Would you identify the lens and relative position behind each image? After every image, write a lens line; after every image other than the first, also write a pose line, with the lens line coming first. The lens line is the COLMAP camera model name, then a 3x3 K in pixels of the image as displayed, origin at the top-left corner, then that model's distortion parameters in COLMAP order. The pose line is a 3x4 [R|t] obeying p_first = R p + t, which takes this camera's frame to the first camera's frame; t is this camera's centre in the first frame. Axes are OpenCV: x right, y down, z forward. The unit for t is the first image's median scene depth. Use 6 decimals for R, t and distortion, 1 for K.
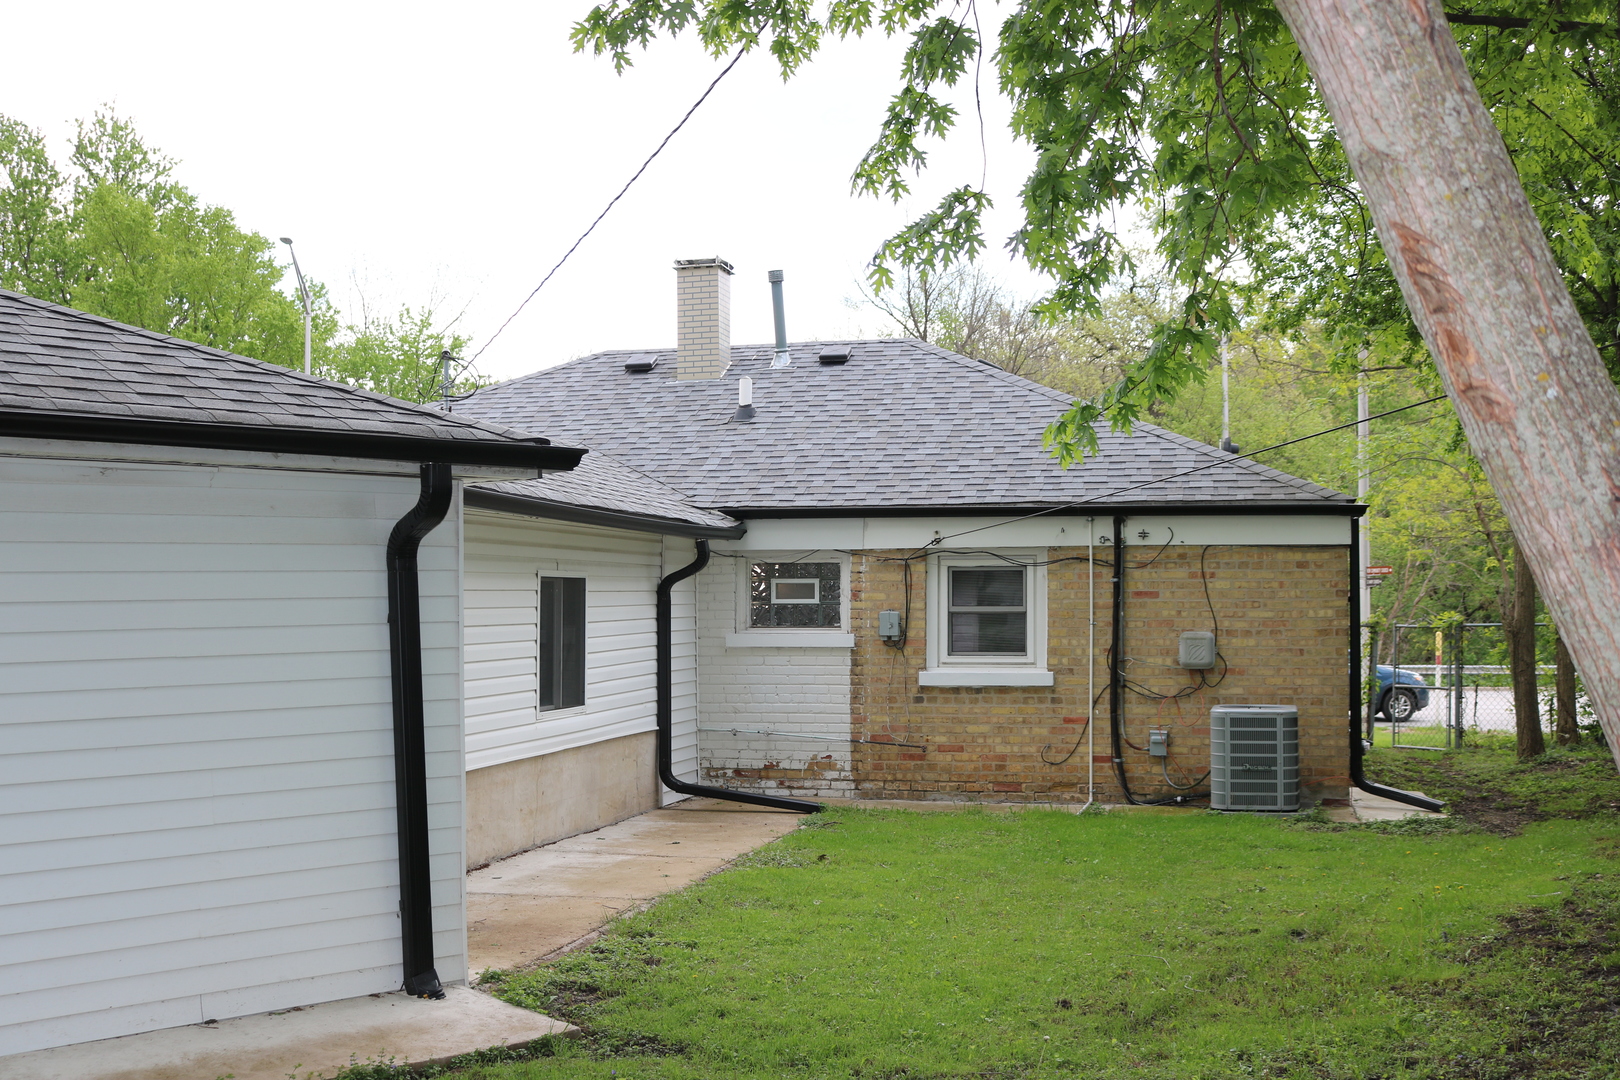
lens RADIAL K [[1912.9, 0, 806.5], [0, 1912.9, 545.9], [0, 0, 1]] dist [-0.052753, 0.000000]
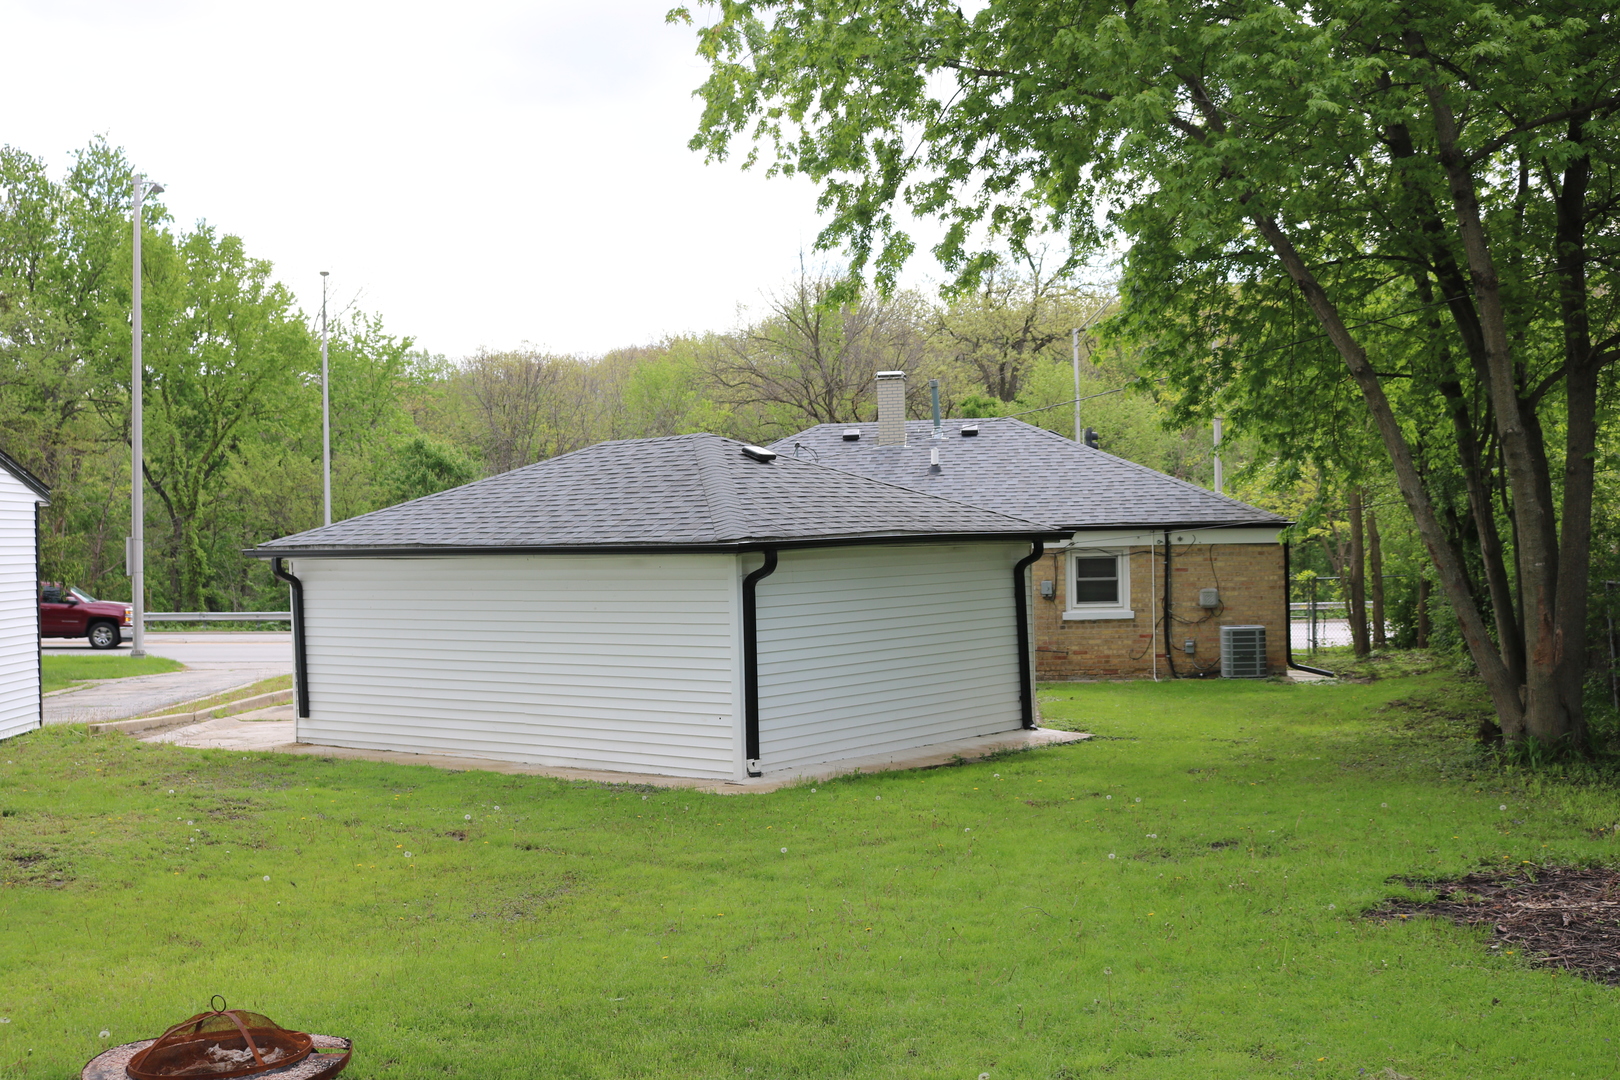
lens RADIAL K [[1912.9, 0, 811.8], [0, 1912.9, 538.6], [0, 0, 1]] dist [-0.052753, 0.000000]
pose [[0.992705, -0.018732, 0.119101, -0.421362], [0.016148, 0.999614, 0.022618, -0.055663], [-0.119479, -0.020530, 0.992624, -0.867637]]
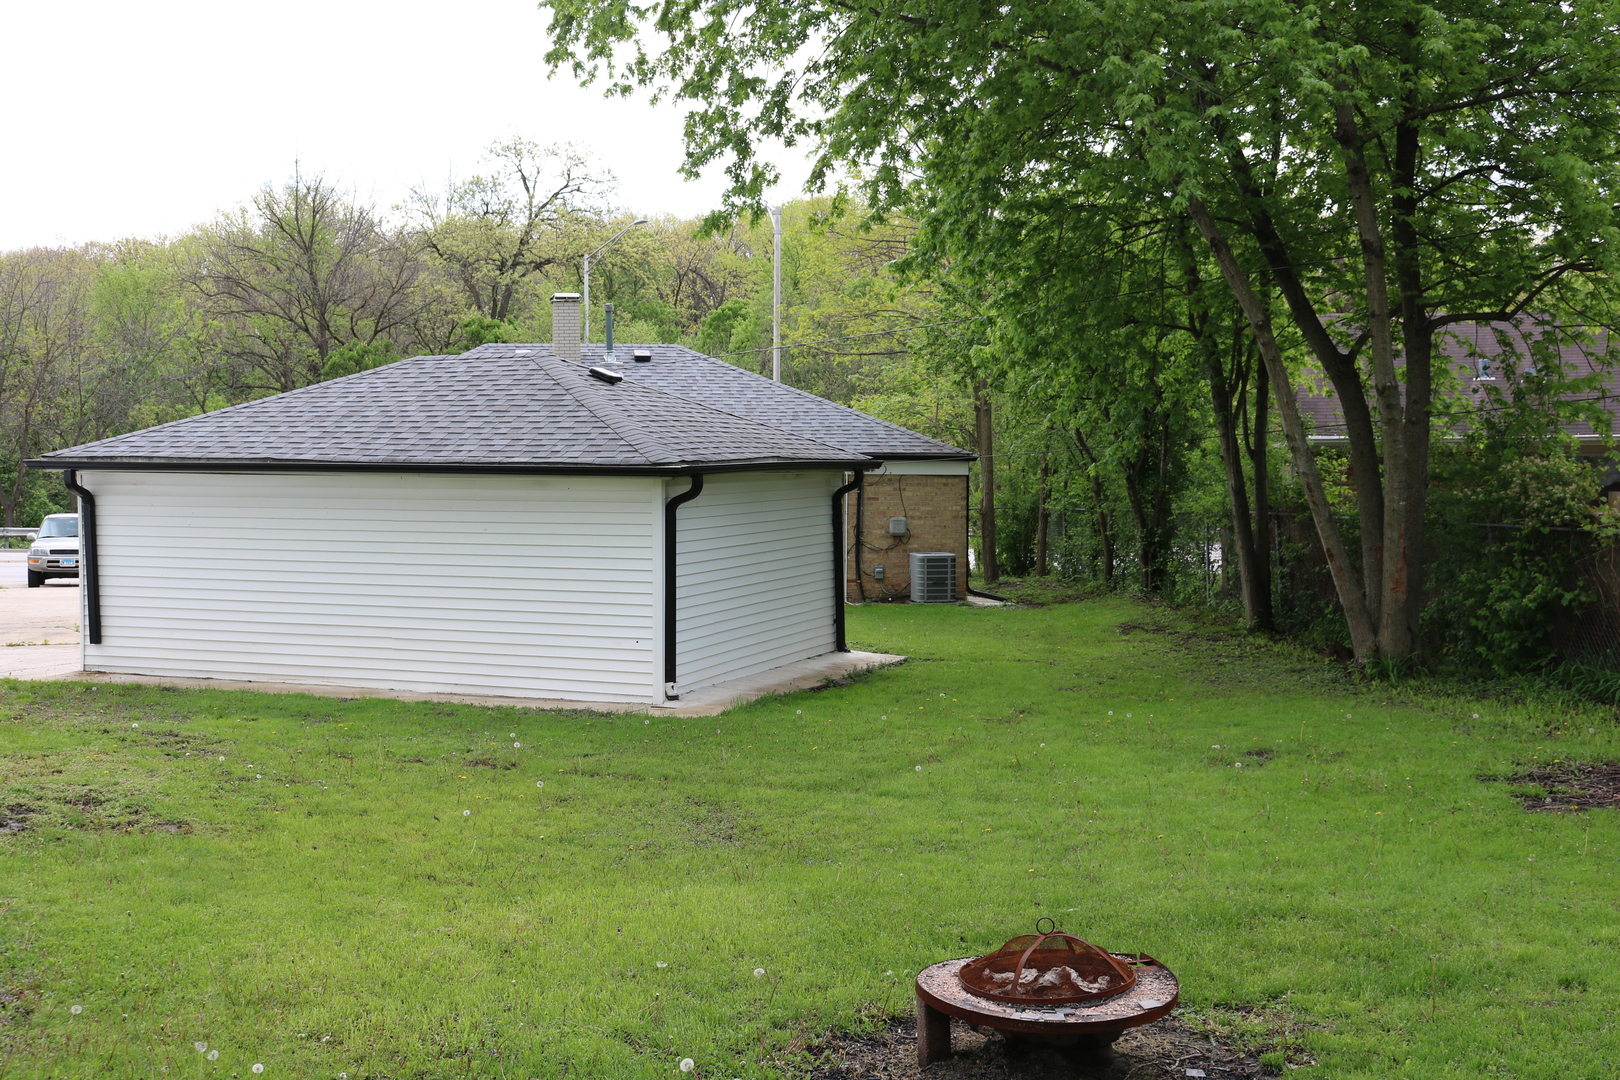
lens RADIAL K [[1912.9, 0, 796.8], [0, 1912.9, 498.4], [0, 0, 1]] dist [-0.052753, 0.000000]
pose [[0.908347, -0.003023, 0.418207, -0.736821], [-0.015730, 0.999019, 0.041387, -0.057189], [-0.417922, -0.044172, 0.907409, -0.794708]]
